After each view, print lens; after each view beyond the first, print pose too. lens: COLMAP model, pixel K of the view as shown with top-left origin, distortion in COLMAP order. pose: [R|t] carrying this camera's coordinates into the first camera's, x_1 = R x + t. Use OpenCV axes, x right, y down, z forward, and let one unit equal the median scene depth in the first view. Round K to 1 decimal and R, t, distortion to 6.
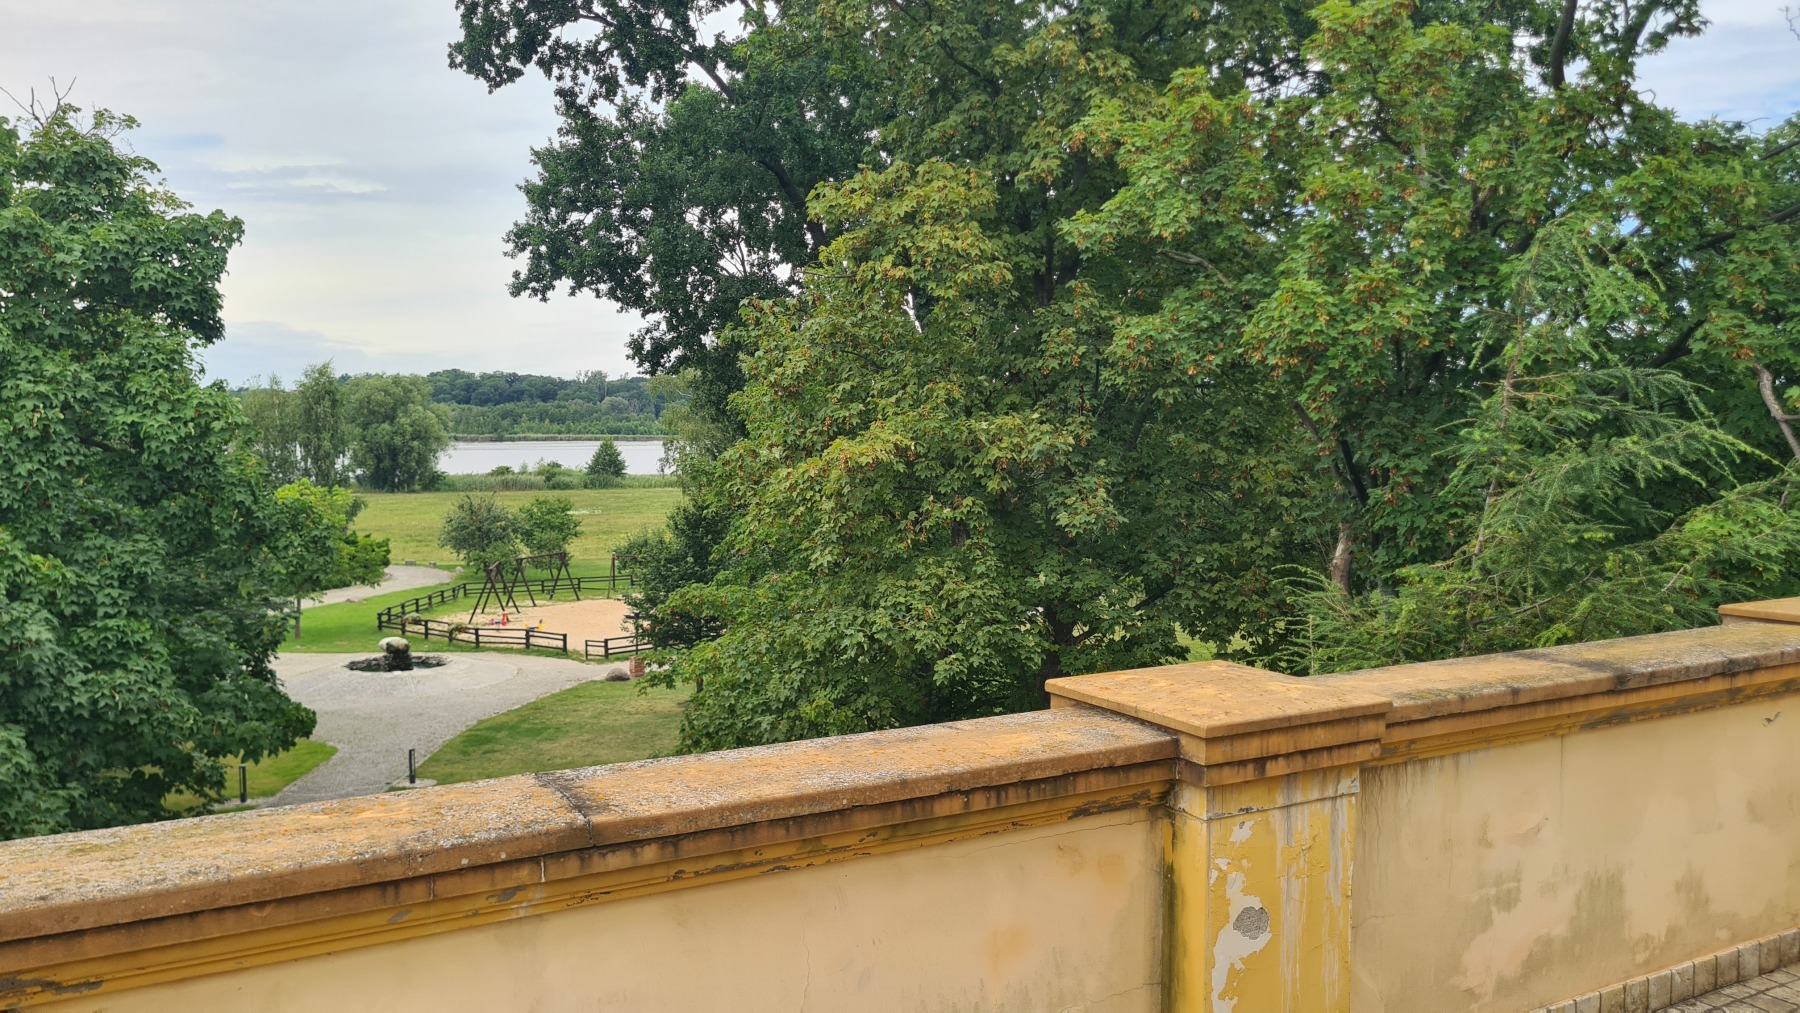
lens RADIAL K [[1380.8, 0, 904.9], [0, 1380.8, 516.7], [0, 0, 1]] dist [0.051488, -0.042807]
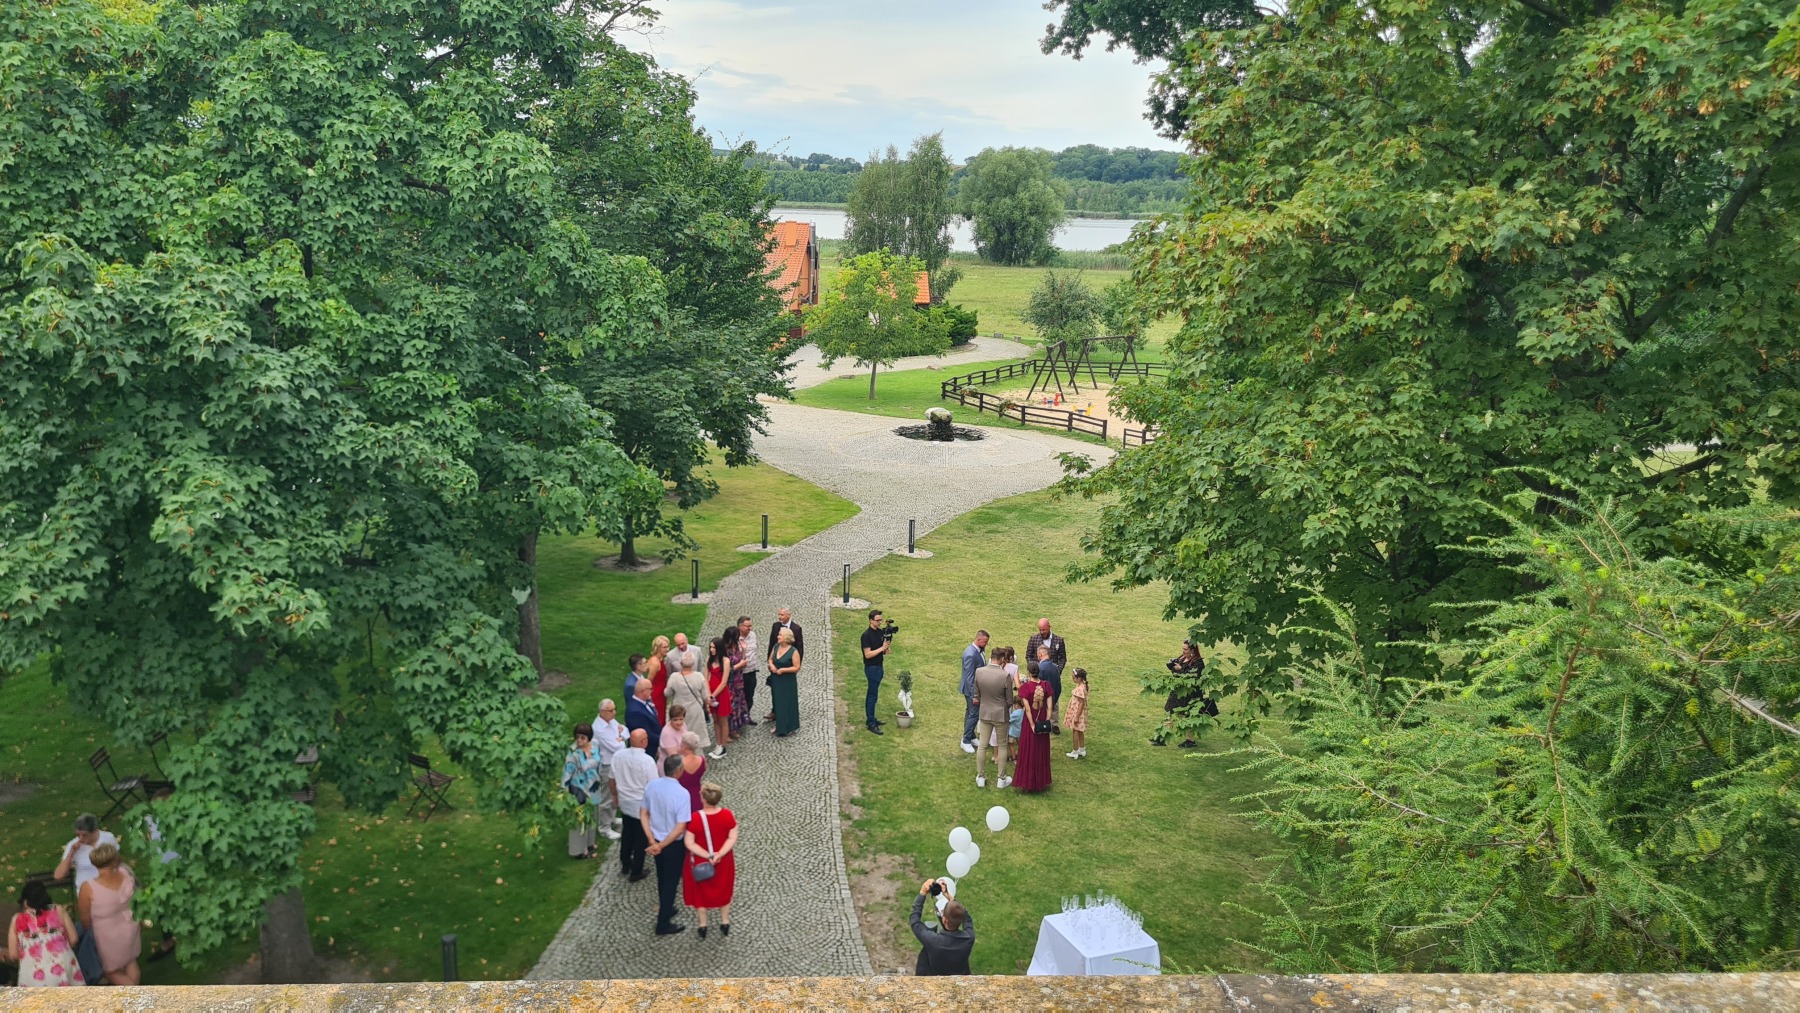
lens RADIAL K [[1380.8, 0, 865.3], [0, 1380.8, 534.0], [0, 0, 1]] dist [0.051488, -0.042807]
pose [[0.893851, 0.132596, -0.428309, 0.060827], [-0.059580, 0.981925, 0.179646, -0.003539], [0.444388, -0.135058, 0.885595, 0.097666]]
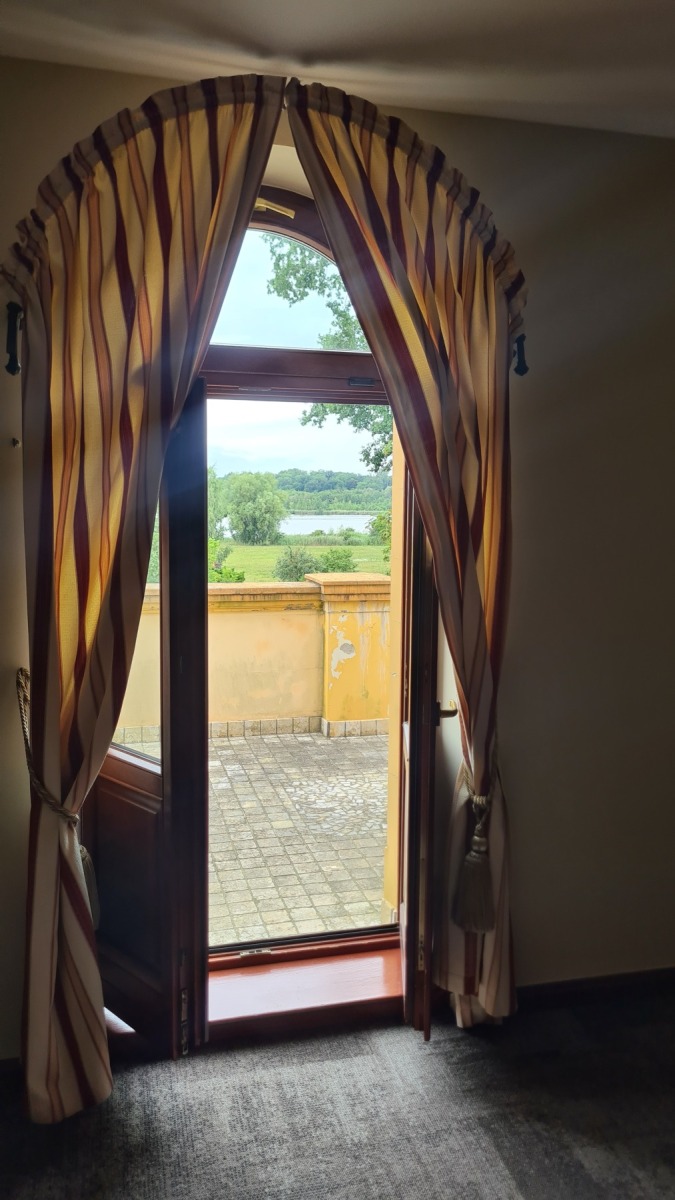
lens RADIAL K [[920.5, 0, 322.3], [0, 920.5, 579.9], [0, 0, 1]] dist [0.051488, -0.042807]
pose [[0.960560, 0.031364, -0.276298, 0.068551], [-0.027327, 0.999456, 0.018453, 0.009375], [0.276727, -0.010175, 0.960895, -0.088869]]
